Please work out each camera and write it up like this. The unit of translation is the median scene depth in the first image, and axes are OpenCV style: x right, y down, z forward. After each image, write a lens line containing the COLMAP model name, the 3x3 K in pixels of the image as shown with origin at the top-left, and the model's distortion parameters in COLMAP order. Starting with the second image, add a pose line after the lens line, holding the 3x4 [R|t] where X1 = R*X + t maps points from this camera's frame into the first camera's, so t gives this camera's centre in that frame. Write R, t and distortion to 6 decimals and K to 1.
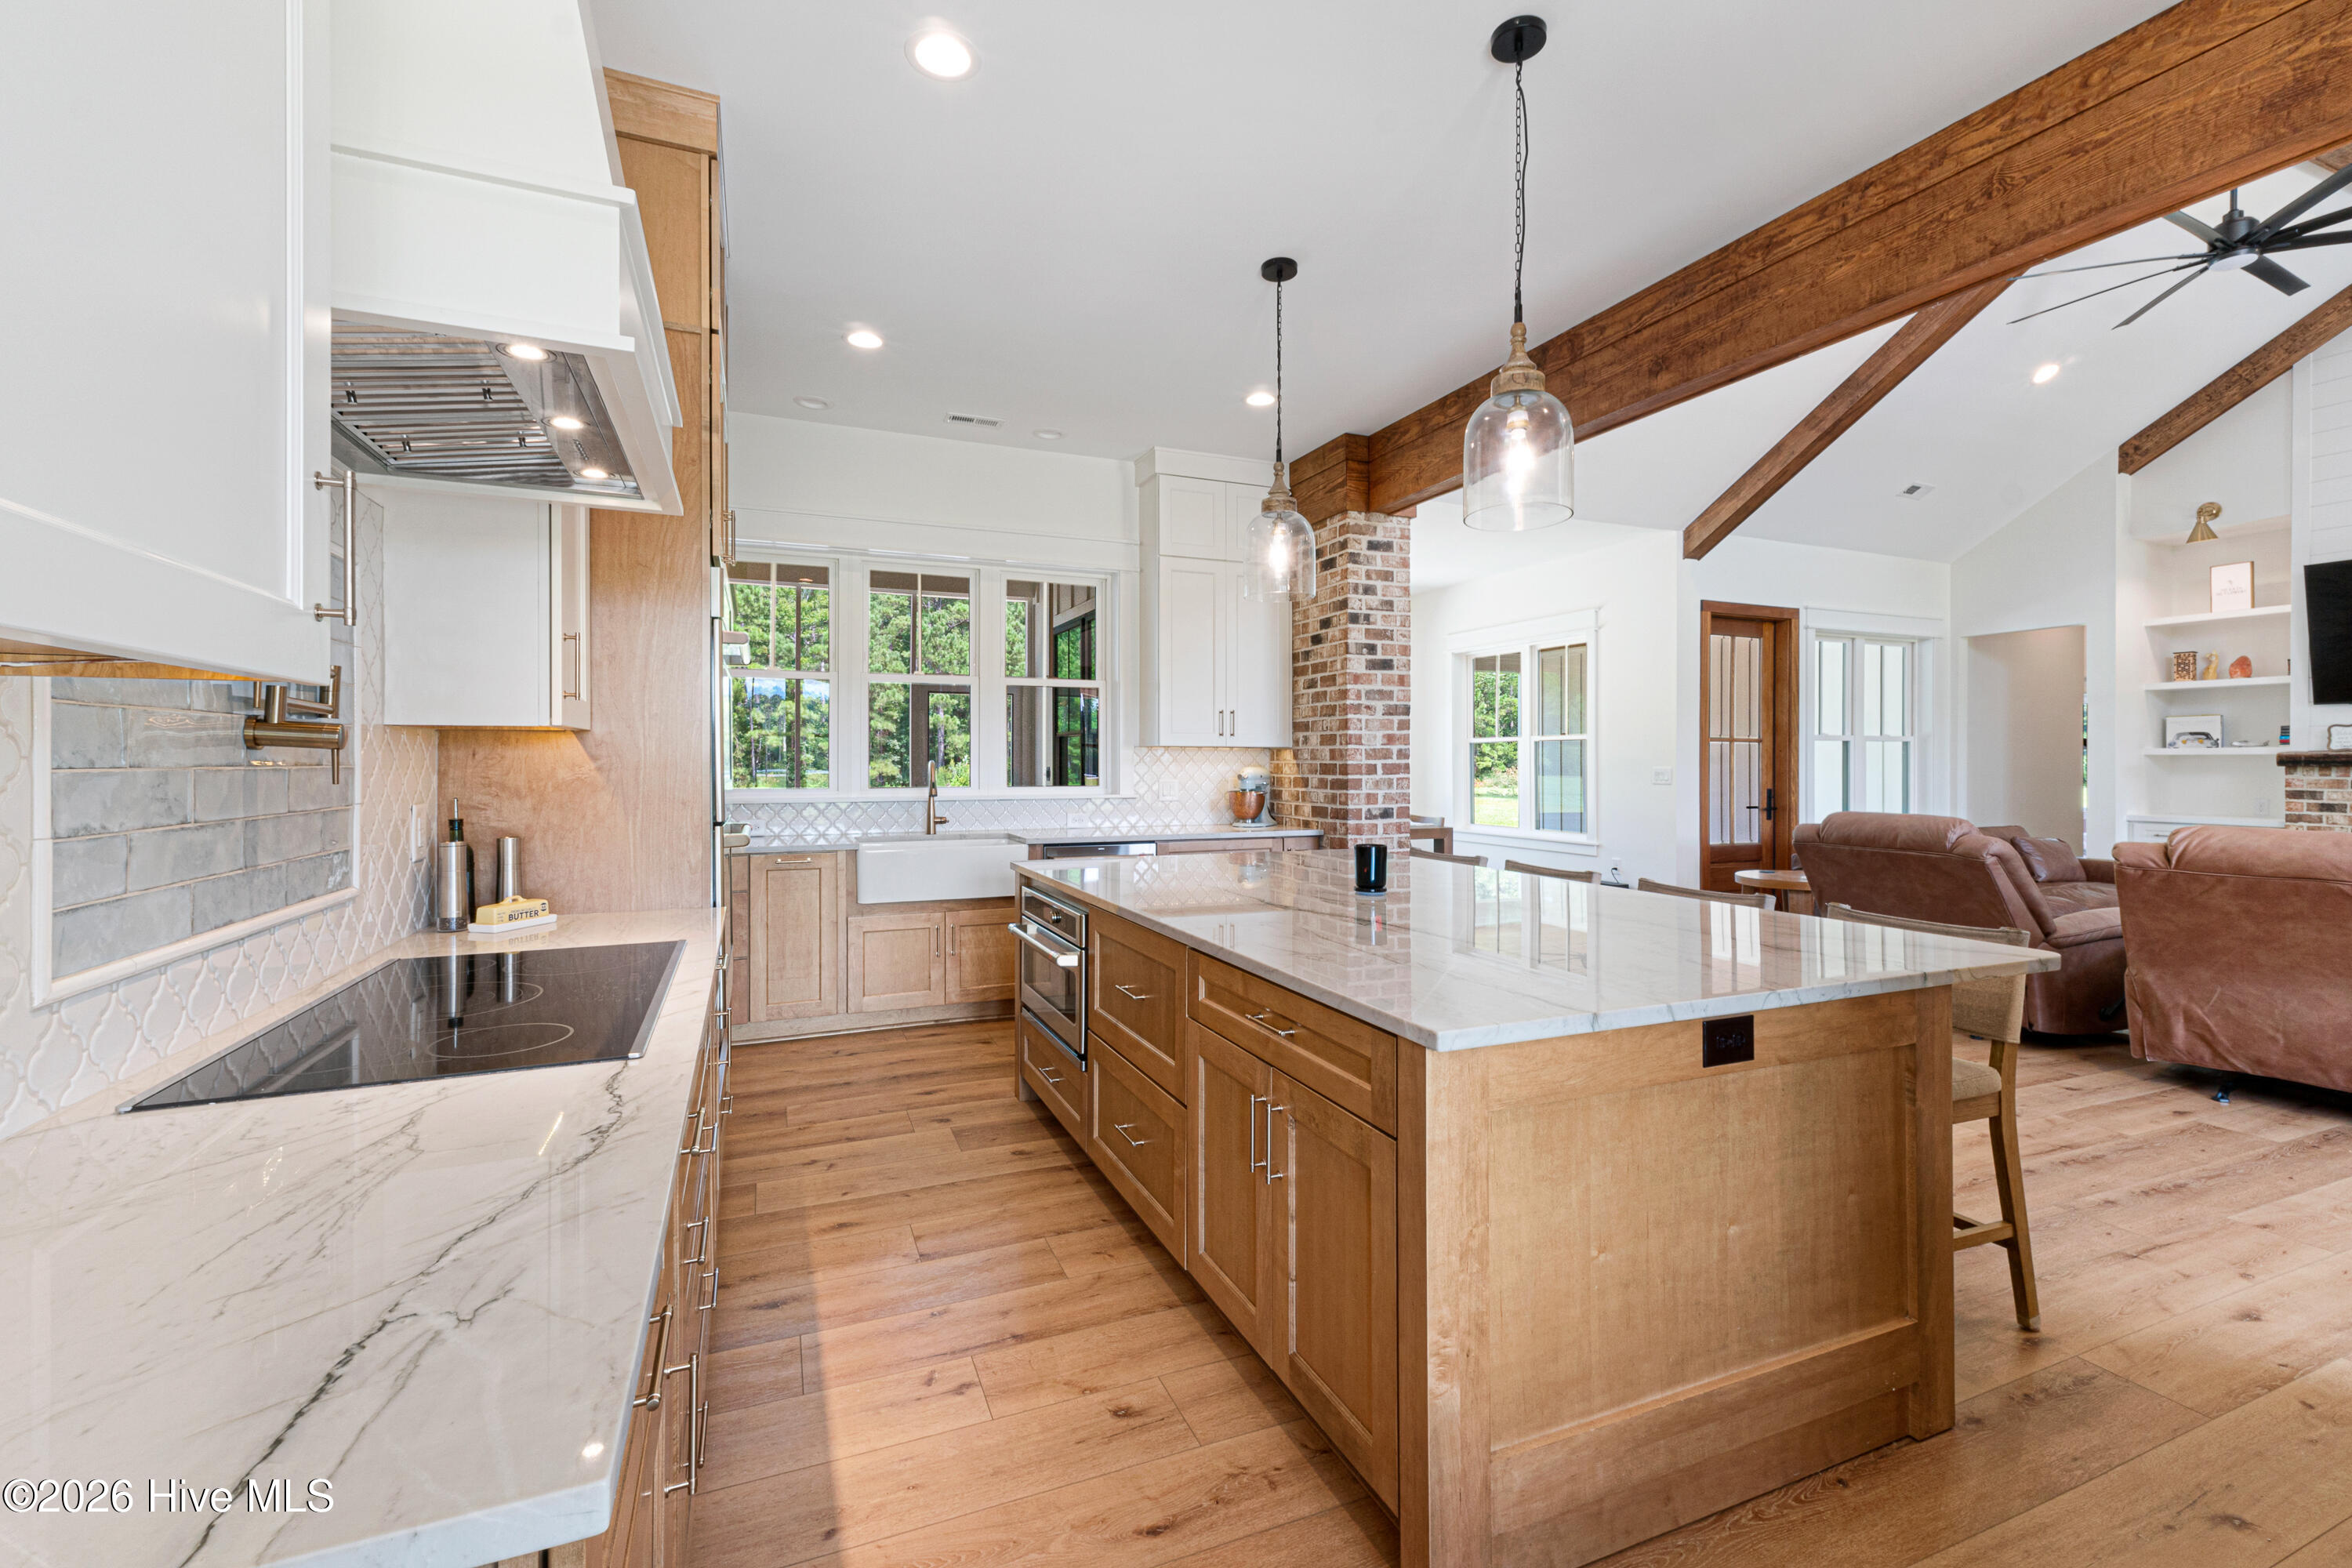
lens RADIAL K [[985.8, 0, 1175.2], [0, 985.8, 763.8], [0, 0, 1]] dist [-0.000598, -0.000550]
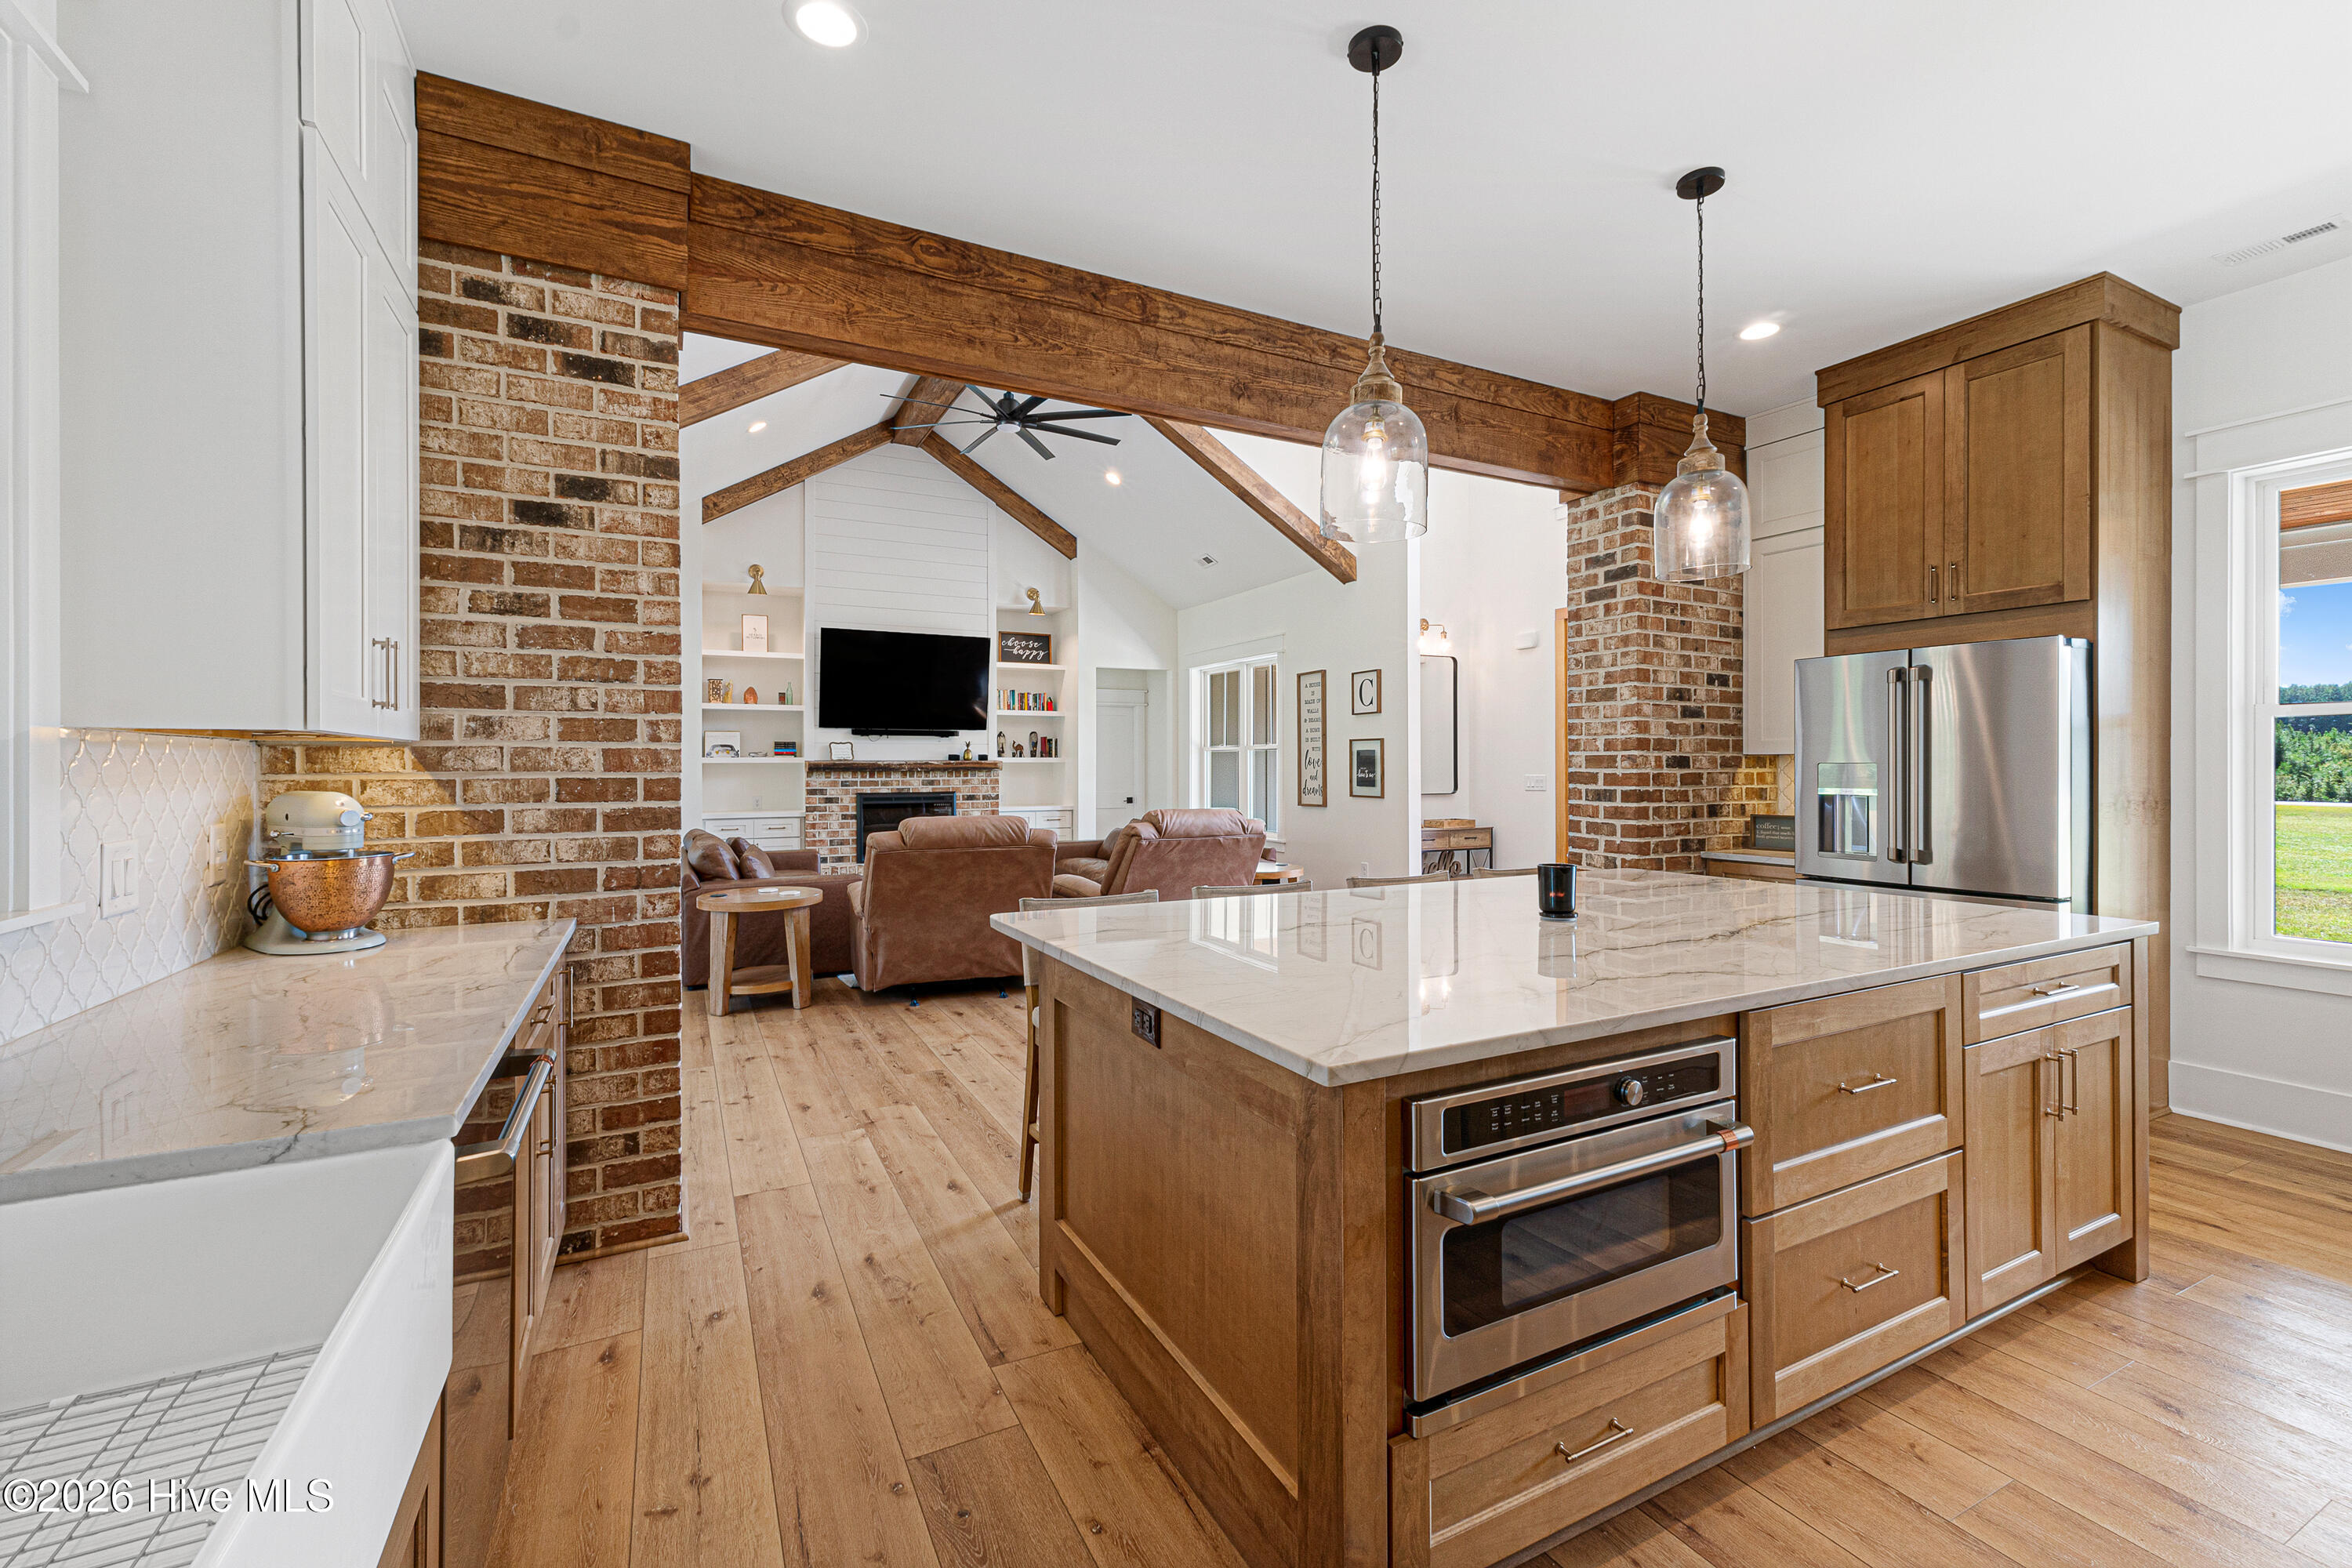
lens RADIAL K [[983.3, 0, 1186.9], [0, 983.3, 771.2], [0, 0, 1]] dist [0.018606, 0.000117]
pose [[-0.081539, -0.006402, 0.996650, -0.359583], [0.005037, 0.999964, 0.006835, -0.005795], [-0.996657, 0.005578, -0.081504, 0.753702]]
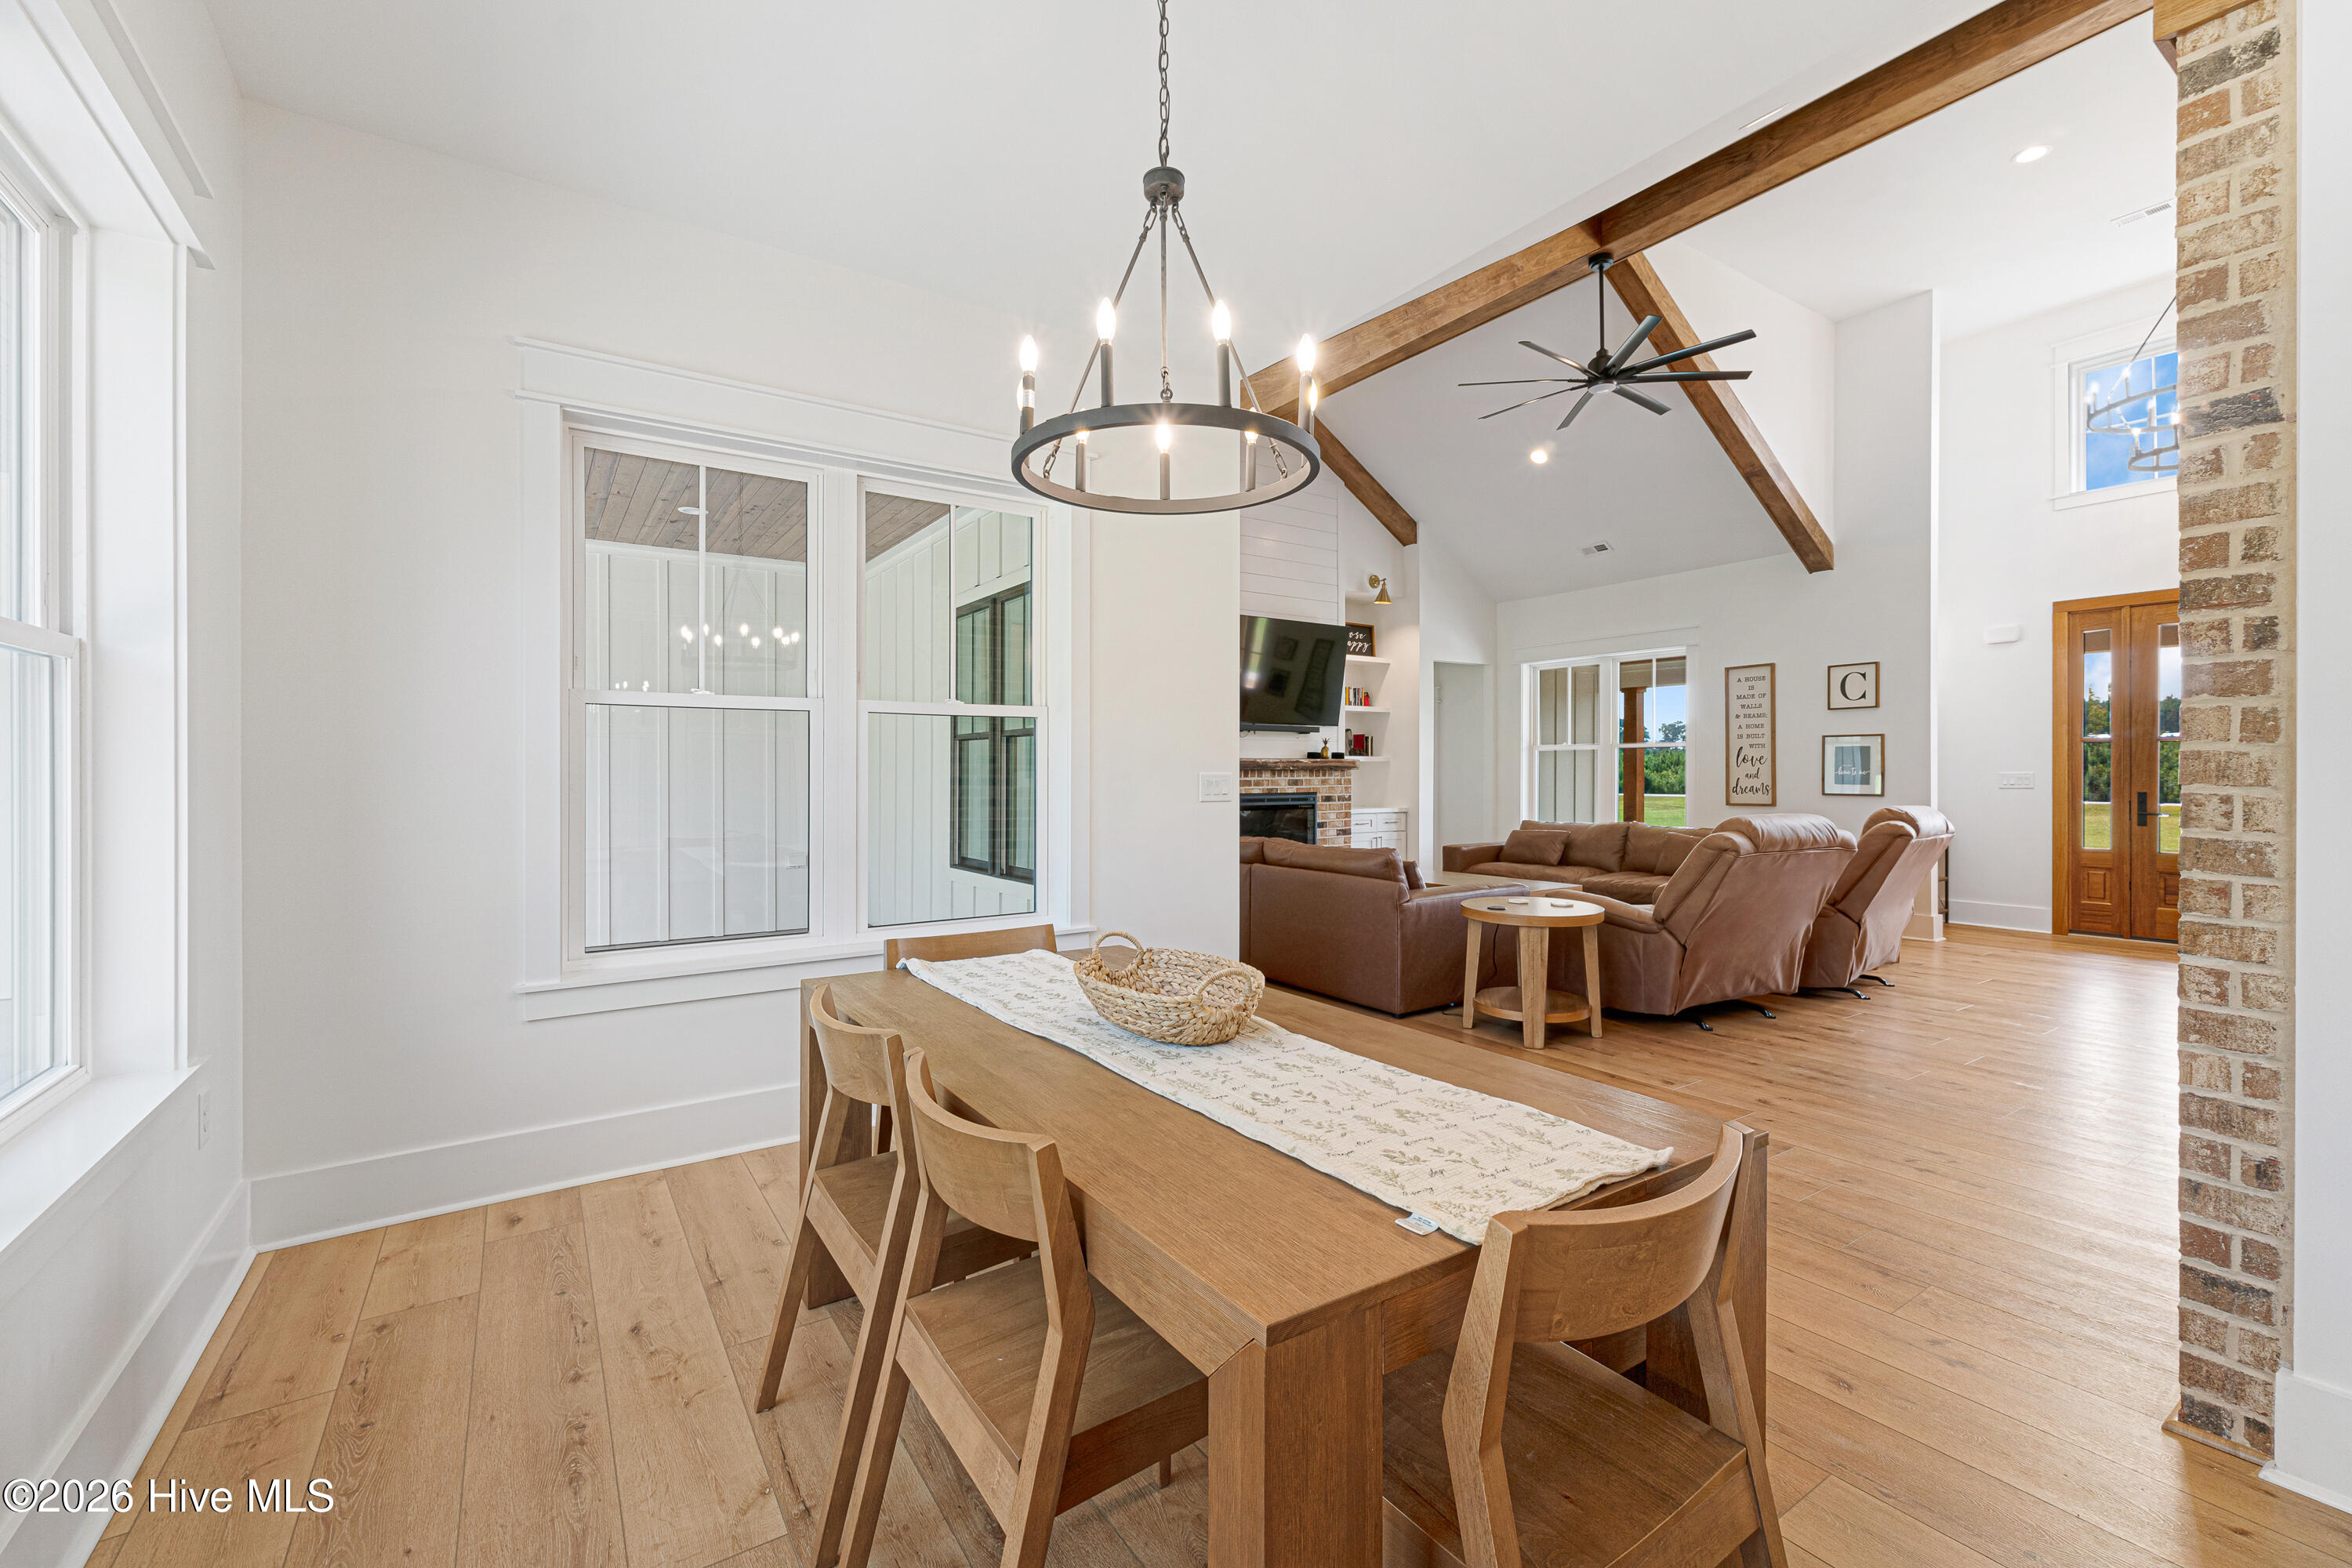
lens RADIAL K [[951.5, 0, 1235.6], [0, 951.5, 845.2], [0, 0, 1]] dist [-0.000329, -0.000092]
pose [[-0.203674, -0.076358, 0.976057, -0.079217], [0.005074, 0.996858, 0.079044, 0.003086], [-0.979026, 0.021052, -0.202646, 1.530160]]
